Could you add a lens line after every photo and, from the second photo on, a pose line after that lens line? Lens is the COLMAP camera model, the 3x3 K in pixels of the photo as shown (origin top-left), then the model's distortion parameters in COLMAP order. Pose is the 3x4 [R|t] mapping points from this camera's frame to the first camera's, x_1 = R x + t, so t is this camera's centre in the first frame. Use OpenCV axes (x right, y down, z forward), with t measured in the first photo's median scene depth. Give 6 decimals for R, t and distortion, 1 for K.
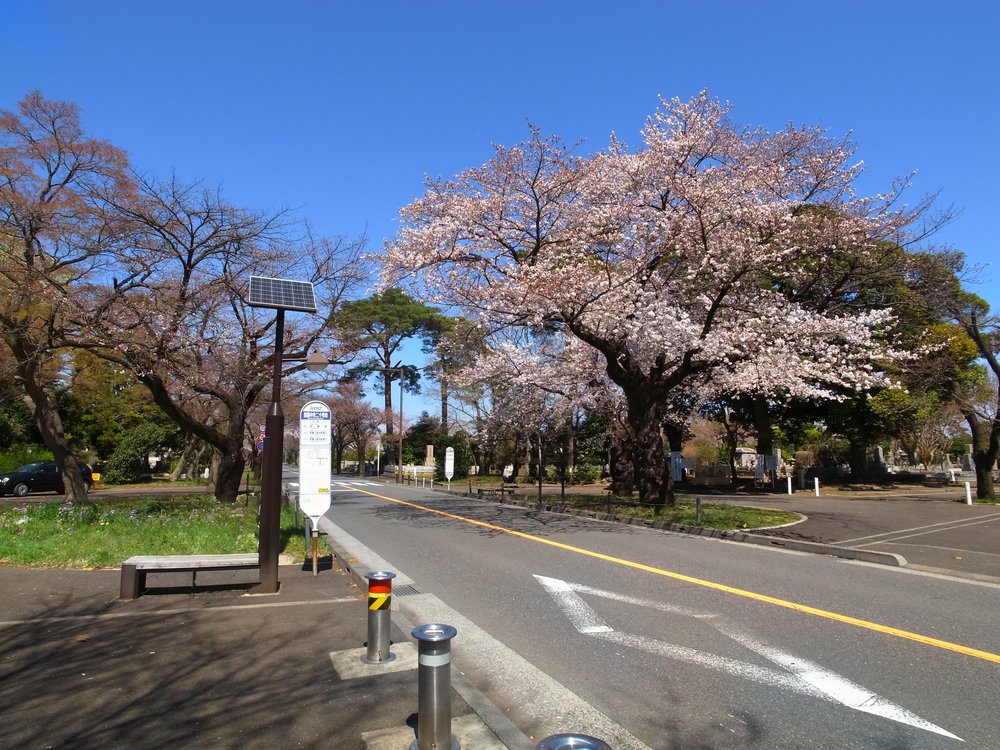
lens RADIAL K [[618.5, 0, 500.0], [0, 618.5, 375.0], [0, 0, 1]] dist [-0.079478, 0.058625]
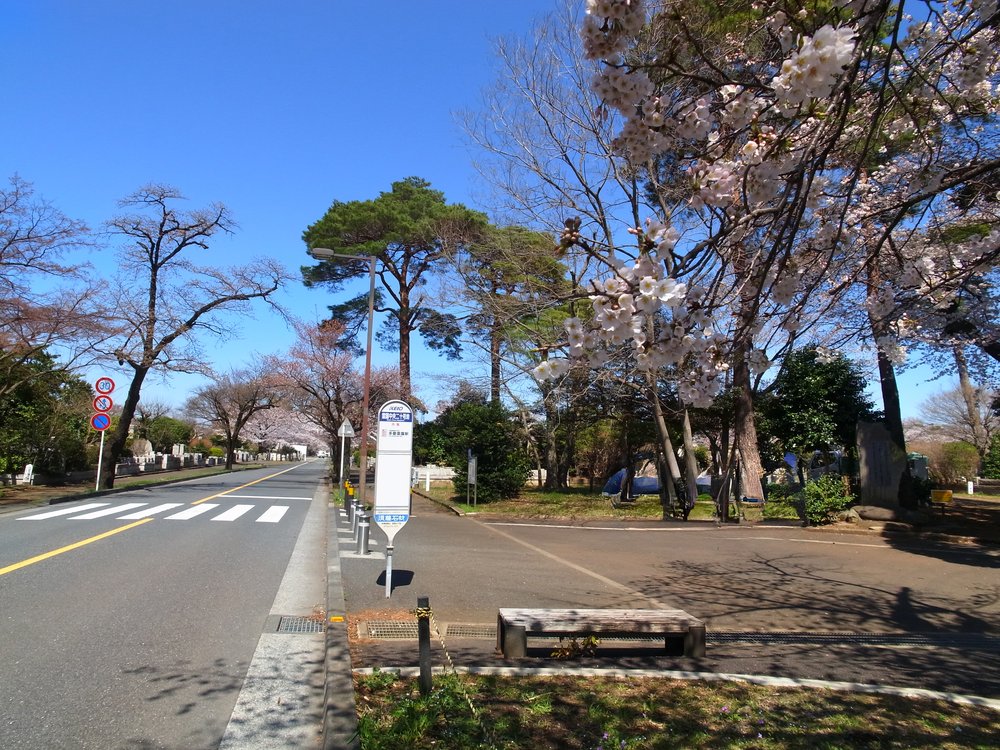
lens RADIAL K [[618.5, 0, 500.0], [0, 618.5, 375.0], [0, 0, 1]] dist [-0.079478, 0.058625]
pose [[0.992856, 0.003690, -0.119264, -0.008757], [-0.003736, 0.999993, -0.000168, 0.054483], [0.119263, 0.000612, 0.992863, 0.387281]]
